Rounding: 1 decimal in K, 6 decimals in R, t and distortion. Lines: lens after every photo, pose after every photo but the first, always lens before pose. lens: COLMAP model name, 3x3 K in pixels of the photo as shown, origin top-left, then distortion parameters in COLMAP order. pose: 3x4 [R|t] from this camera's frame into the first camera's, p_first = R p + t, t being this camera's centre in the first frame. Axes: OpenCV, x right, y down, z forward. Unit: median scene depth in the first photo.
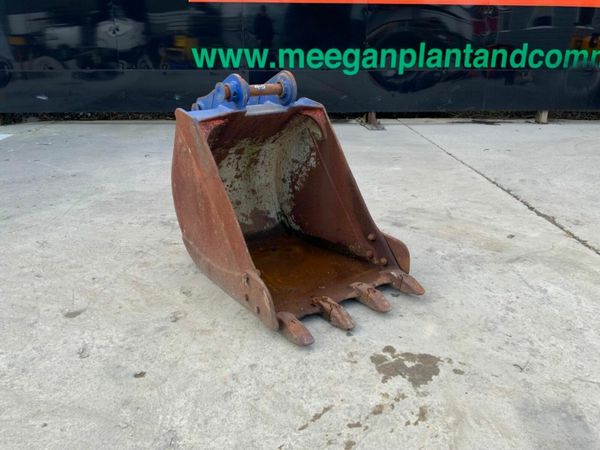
lens RADIAL K [[498.2, 0, 301.0], [0, 498.2, 222.8], [0, 0, 1]] dist [0.054580, -0.113446]
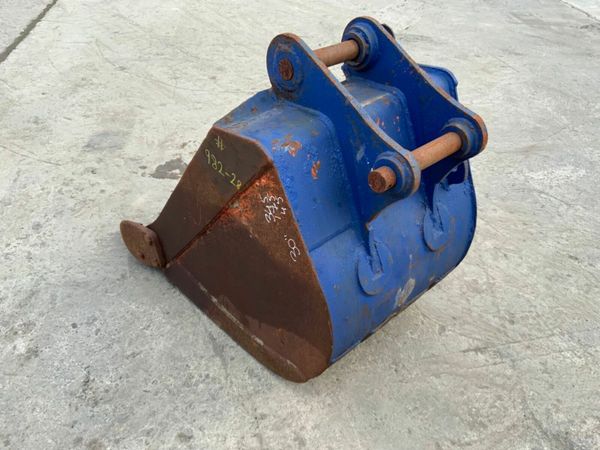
lens RADIAL K [[498.2, 0, 299.1], [0, 498.2, 225.2], [0, 0, 1]] dist [0.054580, -0.113446]
pose [[-0.995500, 0.017221, -0.093182, 0.009830], [-0.070483, 0.522704, 0.849596, -0.625189], [0.063337, 0.852340, -0.519138, 1.414806]]
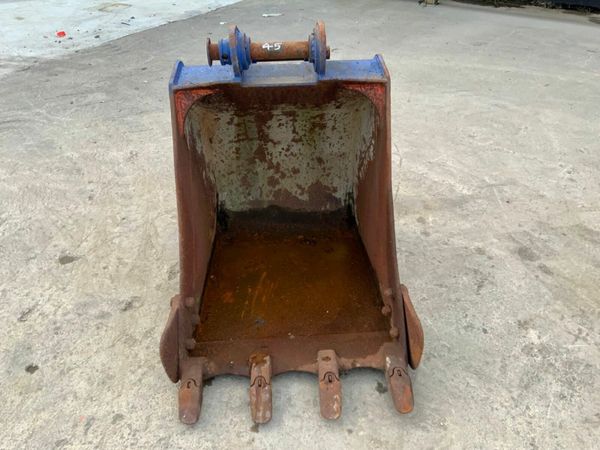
lens RADIAL K [[498.2, 0, 300.0], [0, 498.2, 223.0], [0, 0, 1]] dist [0.054580, -0.113446]
pose [[0.820221, 0.324460, -0.471130, 0.340114], [-0.183311, 0.929234, 0.320813, -0.264400], [0.541881, -0.176774, 0.821654, 0.396568]]
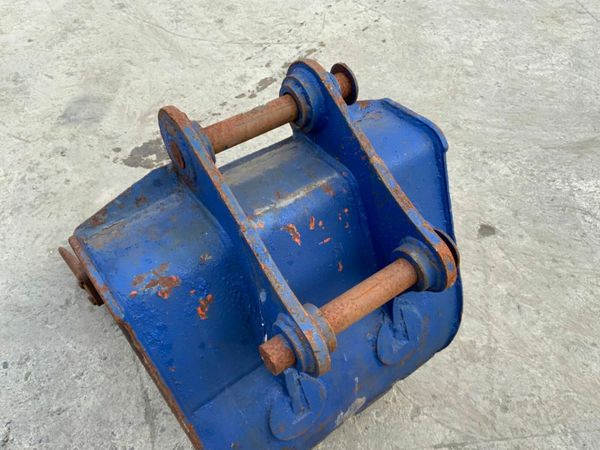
lens RADIAL K [[498.2, 0, 299.0], [0, 498.2, 224.7], [0, 0, 1]] dist [0.054580, -0.113446]
pose [[-0.998942, -0.040521, 0.021734, -0.125475], [0.006496, 0.343567, 0.939106, -0.594117], [-0.045520, 0.938254, -0.342940, 1.179389]]
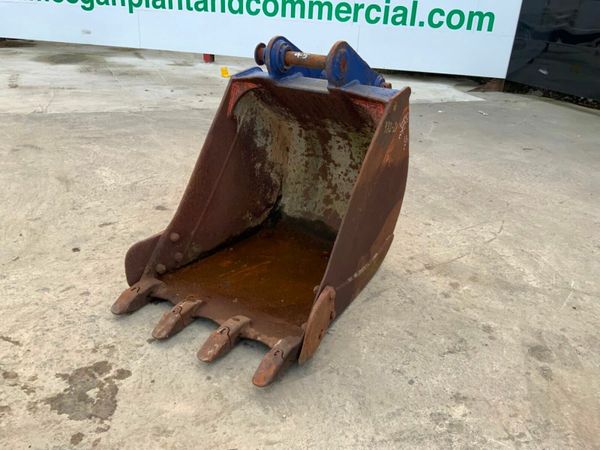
lens RADIAL K [[498.2, 0, 299.1], [0, 498.2, 225.3], [0, 0, 1]] dist [0.054580, -0.113446]
pose [[0.345414, 0.408678, -0.844791, 0.701869], [-0.368865, 0.886869, 0.278214, -0.242807], [0.862918, 0.215514, 0.457084, 0.654815]]
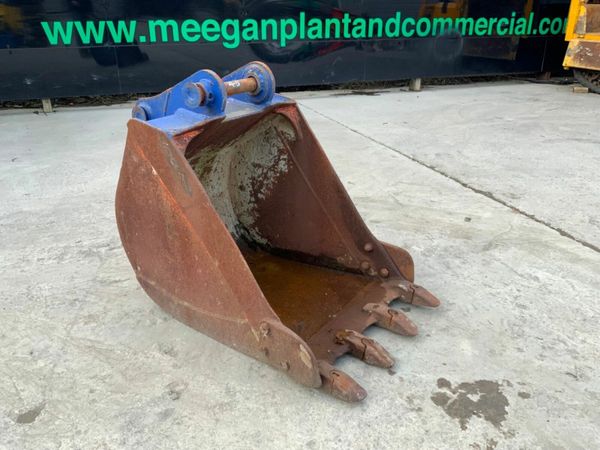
lens RADIAL K [[498.2, 0, 302.1], [0, 498.2, 223.3], [0, 0, 1]] dist [0.054580, -0.113446]
pose [[0.952605, -0.122490, 0.278460, -0.219714], [0.104914, 0.991478, 0.077225, -0.097971], [-0.285547, -0.044350, 0.957338, 0.186480]]
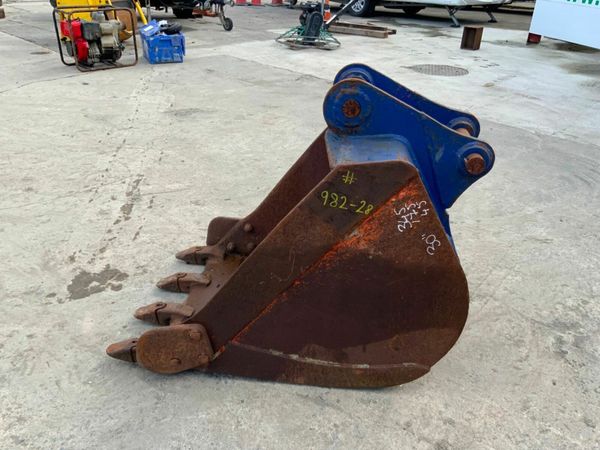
lens RADIAL K [[498.2, 0, 298.8], [0, 498.2, 221.7], [0, 0, 1]] dist [0.054580, -0.113446]
pose [[-0.719210, 0.298136, -0.627577, 0.432782], [-0.271631, 0.710715, 0.648923, -0.546429], [0.639495, 0.637181, -0.430170, 1.314260]]
